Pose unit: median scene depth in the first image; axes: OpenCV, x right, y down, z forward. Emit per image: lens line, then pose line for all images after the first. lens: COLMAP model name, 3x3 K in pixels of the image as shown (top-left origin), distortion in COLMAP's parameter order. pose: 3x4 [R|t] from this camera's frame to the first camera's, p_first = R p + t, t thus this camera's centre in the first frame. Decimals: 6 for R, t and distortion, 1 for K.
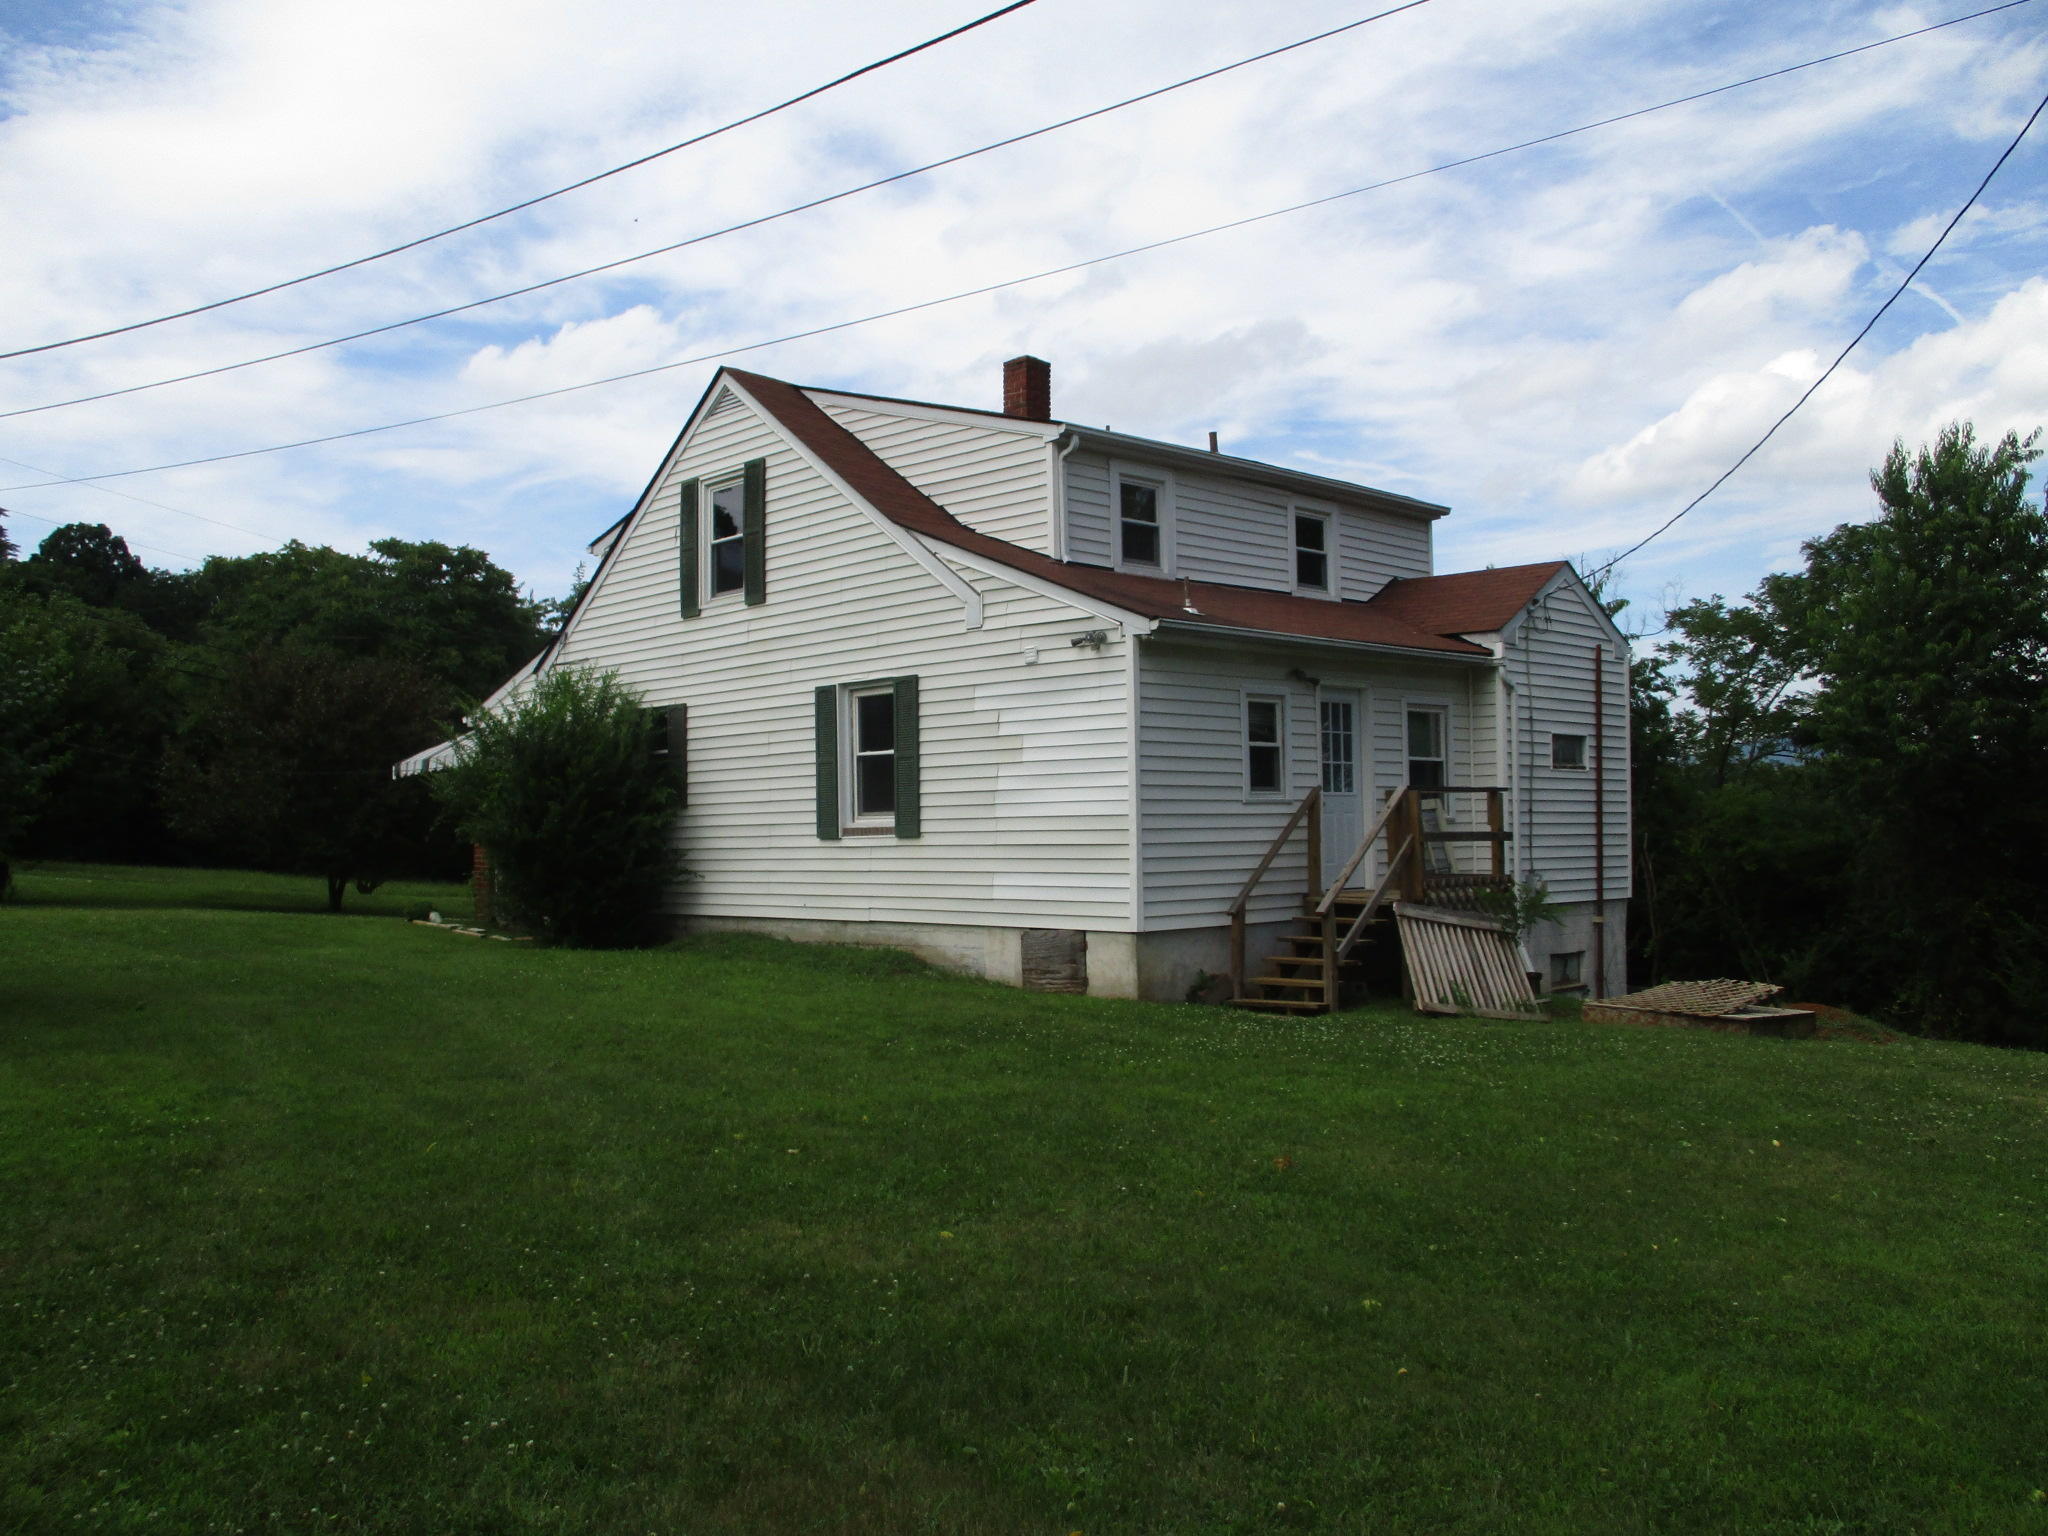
lens RADIAL K [[1740.2, 0, 1020.0], [0, 1740.2, 763.8], [0, 0, 1]] dist [-0.040527, 0.009140]
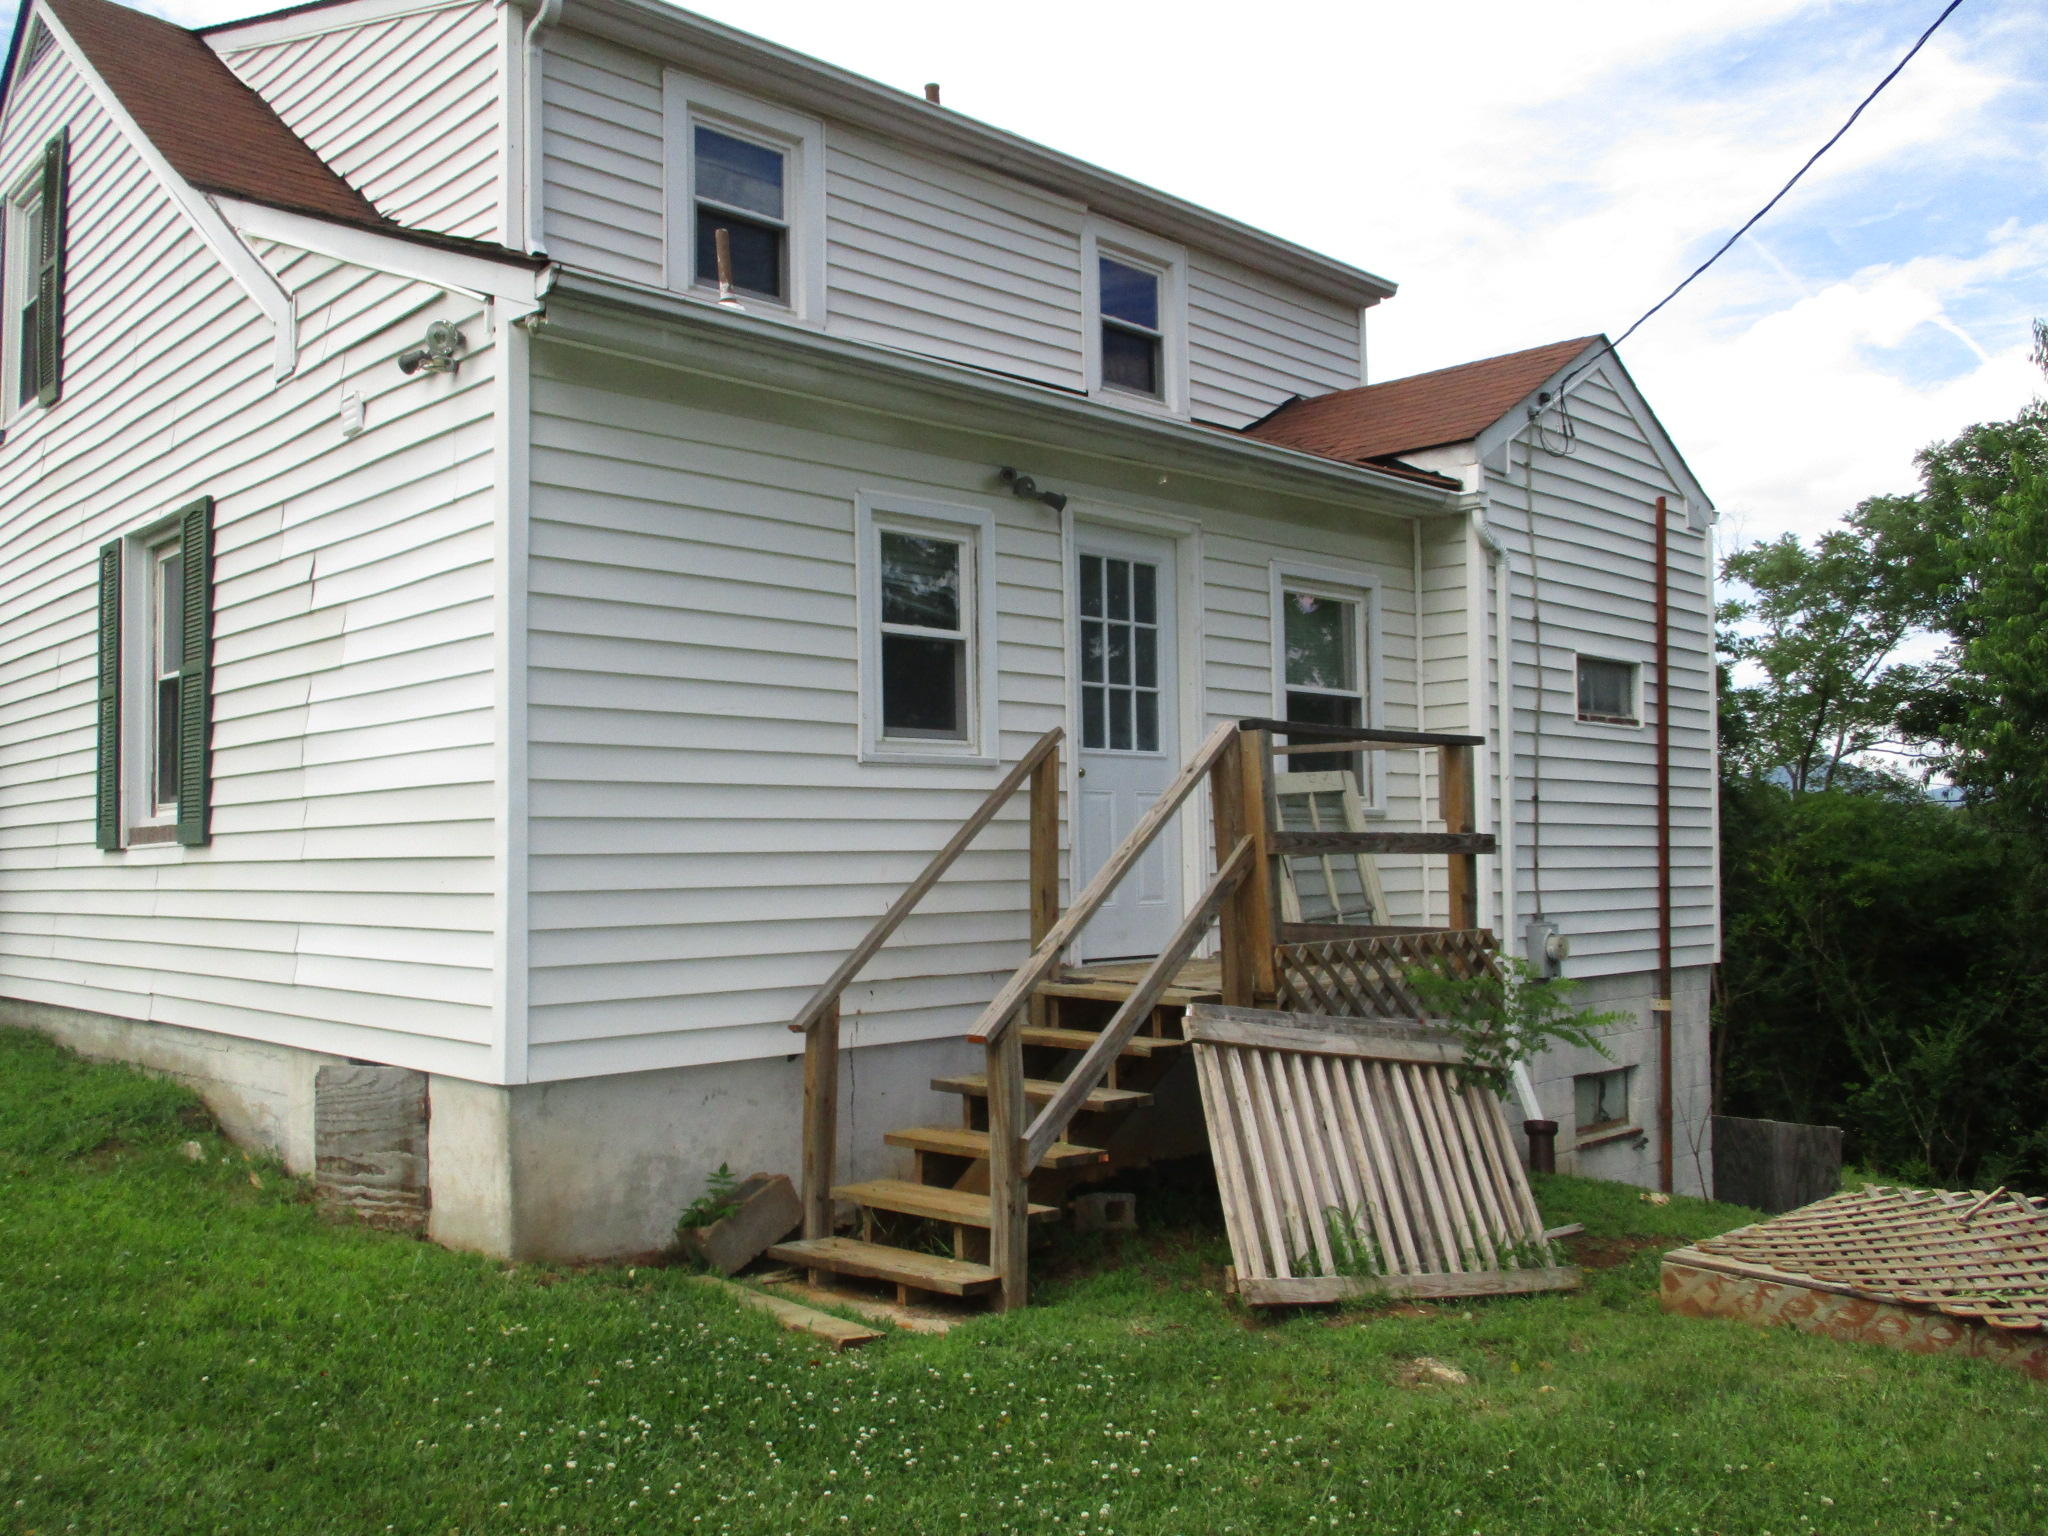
lens RADIAL K [[1740.2, 0, 1039.4], [0, 1740.2, 777.7], [0, 0, 1]] dist [-0.040527, 0.009140]
pose [[0.999989, 0.000932, 0.004518, 0.155902], [-0.000892, 0.999960, -0.008853, 0.027351], [-0.004526, 0.008849, 0.999951, 0.523451]]
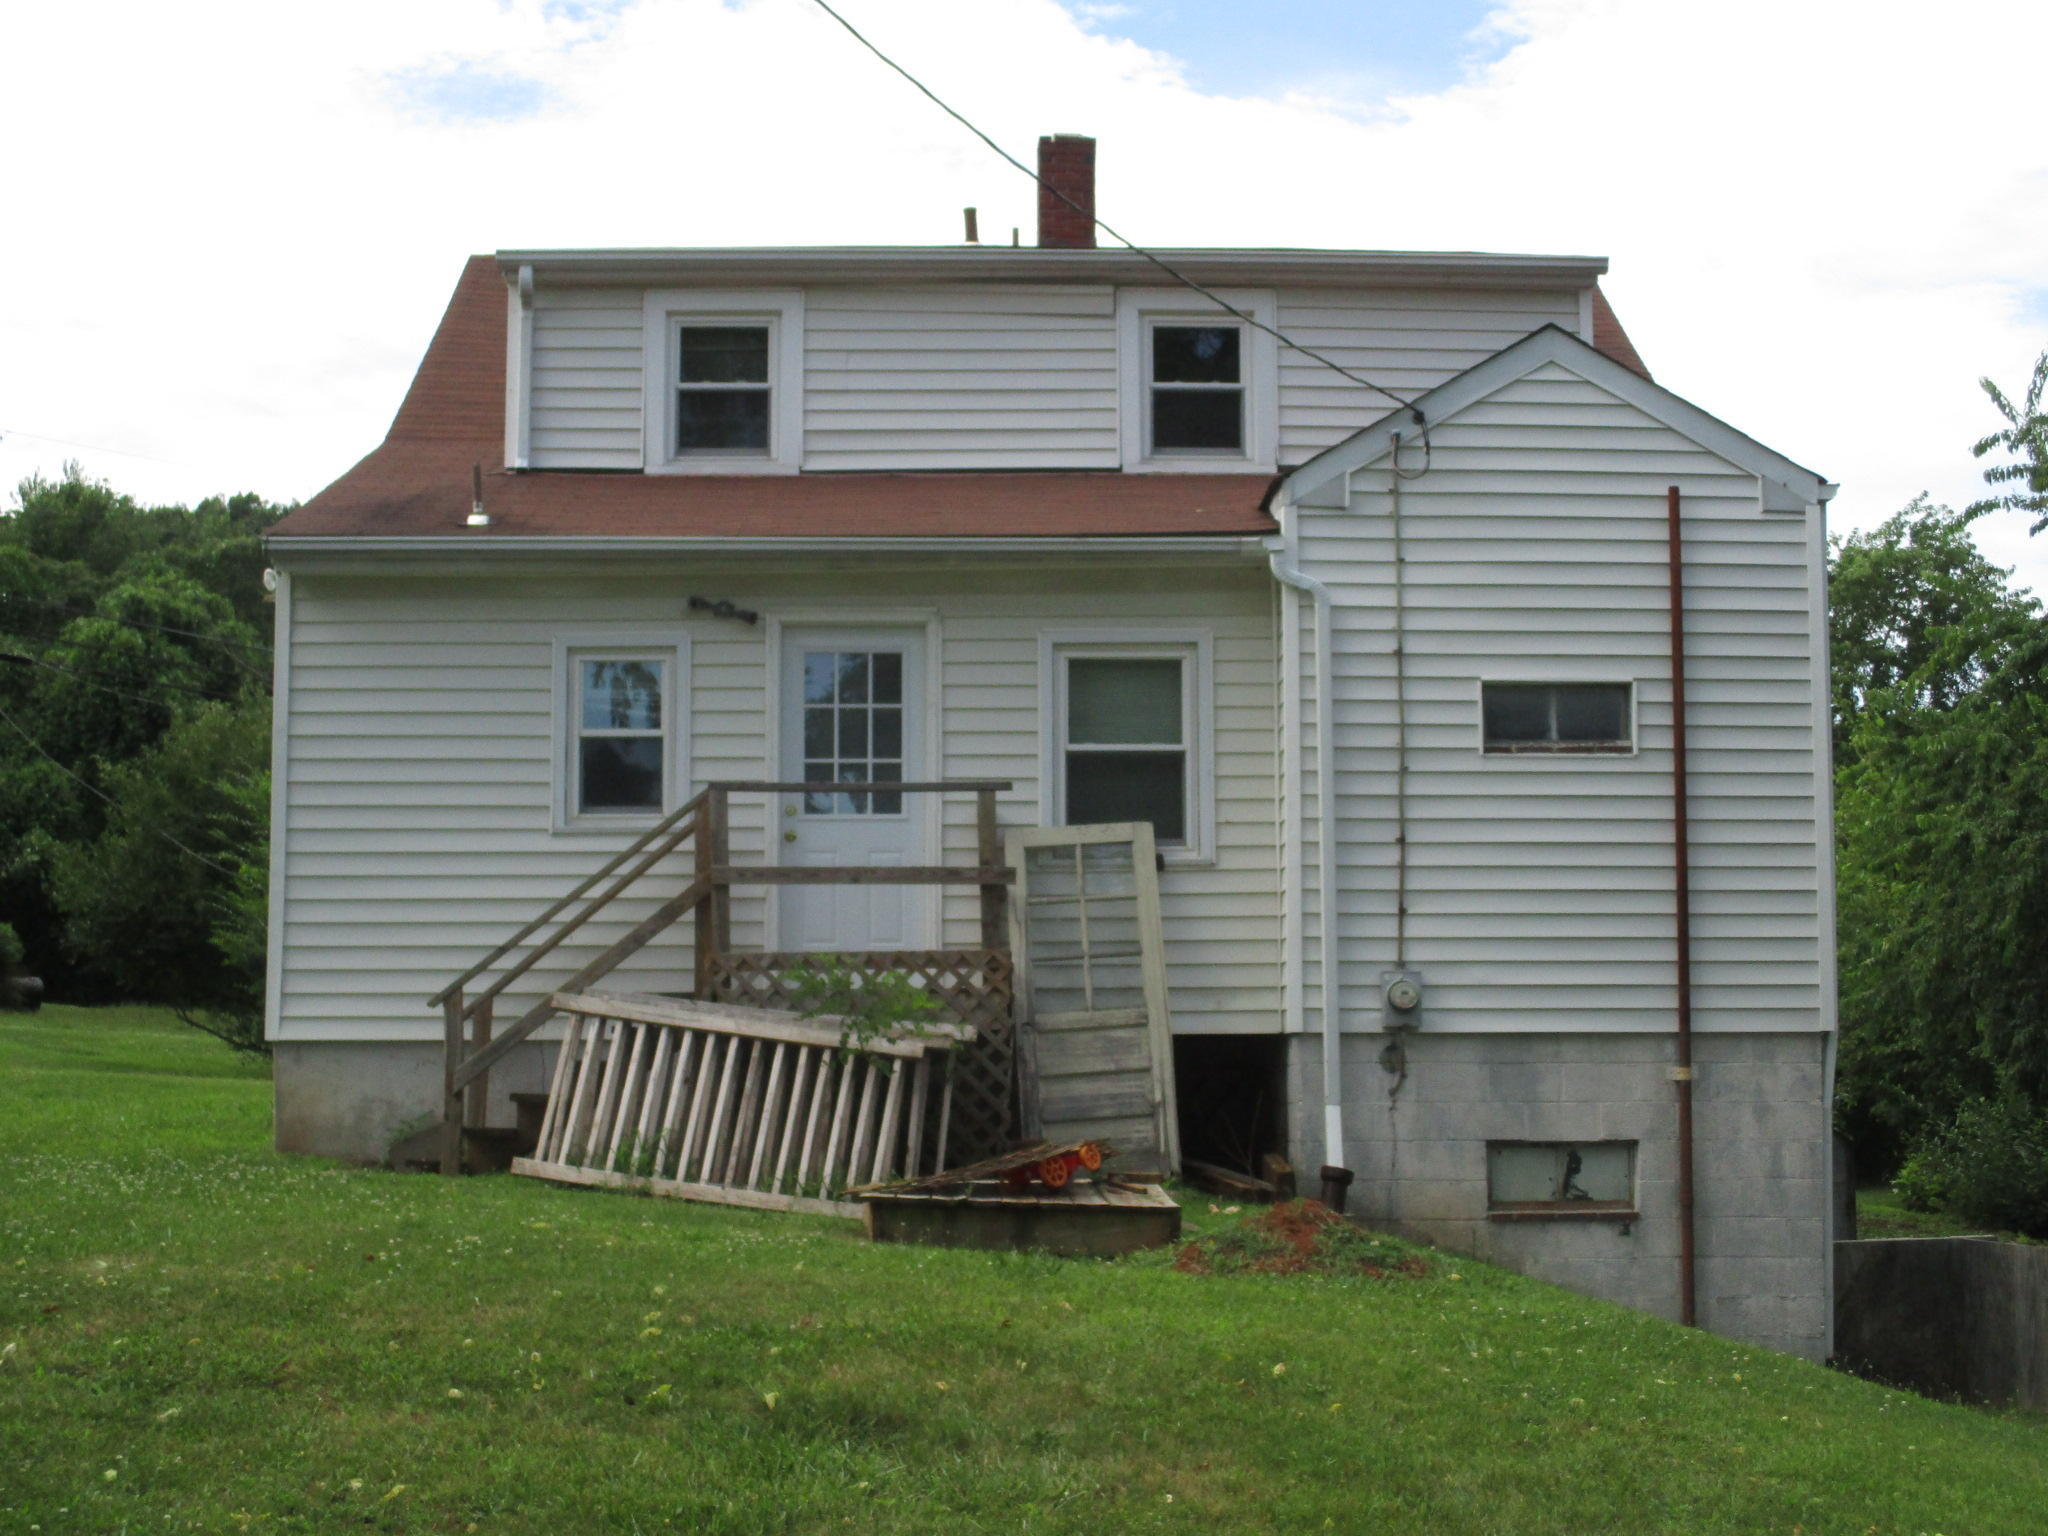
lens RADIAL K [[3009.3, 0, 1030.7], [0, 3009.3, 765.8], [0, 0, 1]] dist [-0.133507, 0.000000]
pose [[0.750852, -0.075413, -0.656152, 0.829986], [0.023486, 0.995880, -0.087583, 0.083427], [0.660053, 0.050352, 0.749529, 0.321138]]
